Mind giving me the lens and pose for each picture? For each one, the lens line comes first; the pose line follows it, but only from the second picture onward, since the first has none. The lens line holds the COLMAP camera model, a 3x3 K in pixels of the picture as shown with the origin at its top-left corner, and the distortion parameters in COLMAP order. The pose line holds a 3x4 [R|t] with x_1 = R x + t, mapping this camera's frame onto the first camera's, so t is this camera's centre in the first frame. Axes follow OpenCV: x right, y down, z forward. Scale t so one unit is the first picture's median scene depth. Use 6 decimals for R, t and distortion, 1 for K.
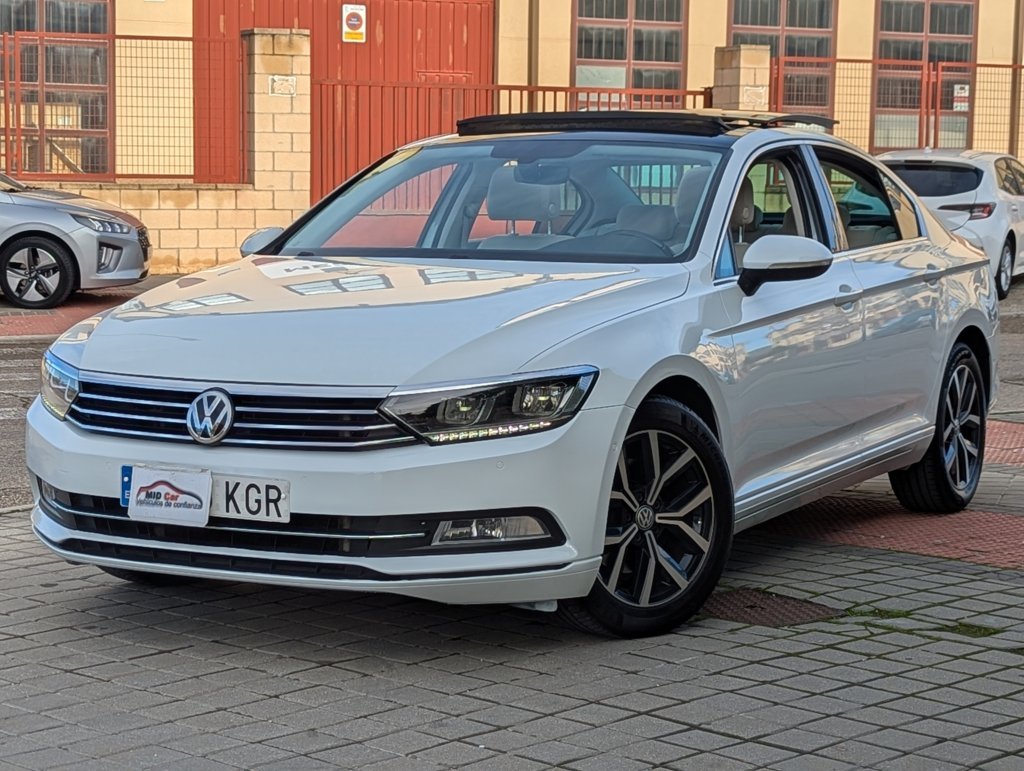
lens RADIAL K [[2125.2, 0, 512.0], [0, 2125.2, 385.5], [0, 0, 1]] dist [0.204494, -0.669719]
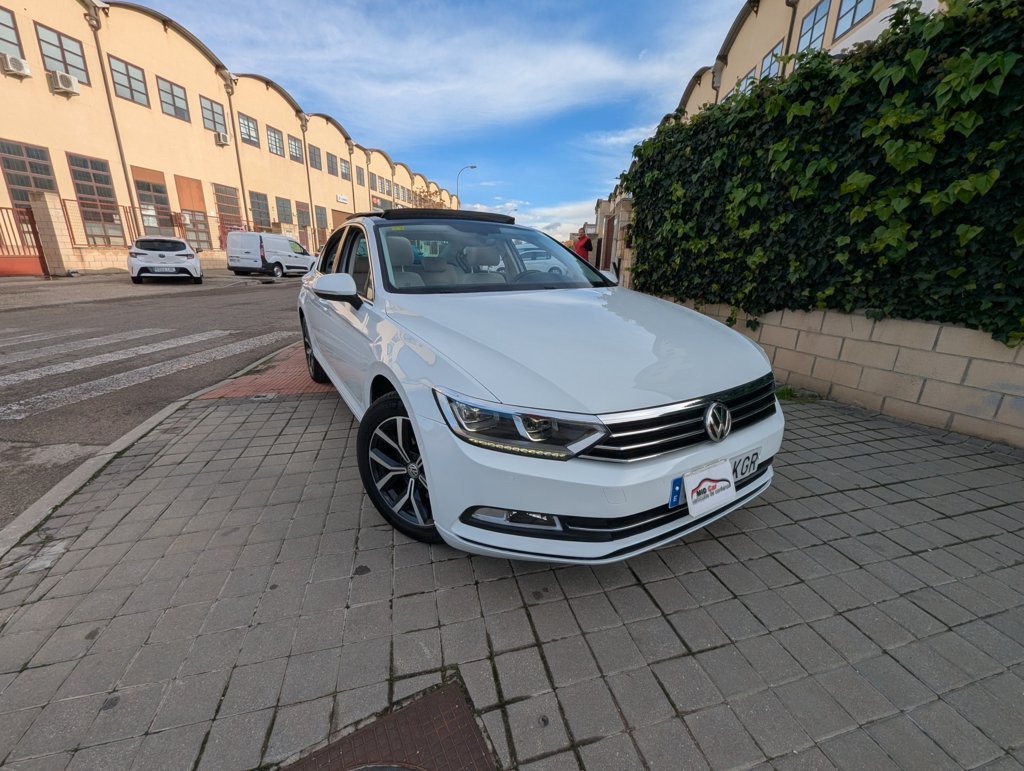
lens RADIAL K [[424.5, 0, 517.1], [0, 424.5, 386.8], [0, 0, 1]] dist [-0.000217, -0.000500]
pose [[0.503897, -0.253325, 0.825781, -0.428253], [0.068597, 0.964743, 0.254097, -0.086443], [-0.861036, -0.071393, 0.503509, 0.974280]]
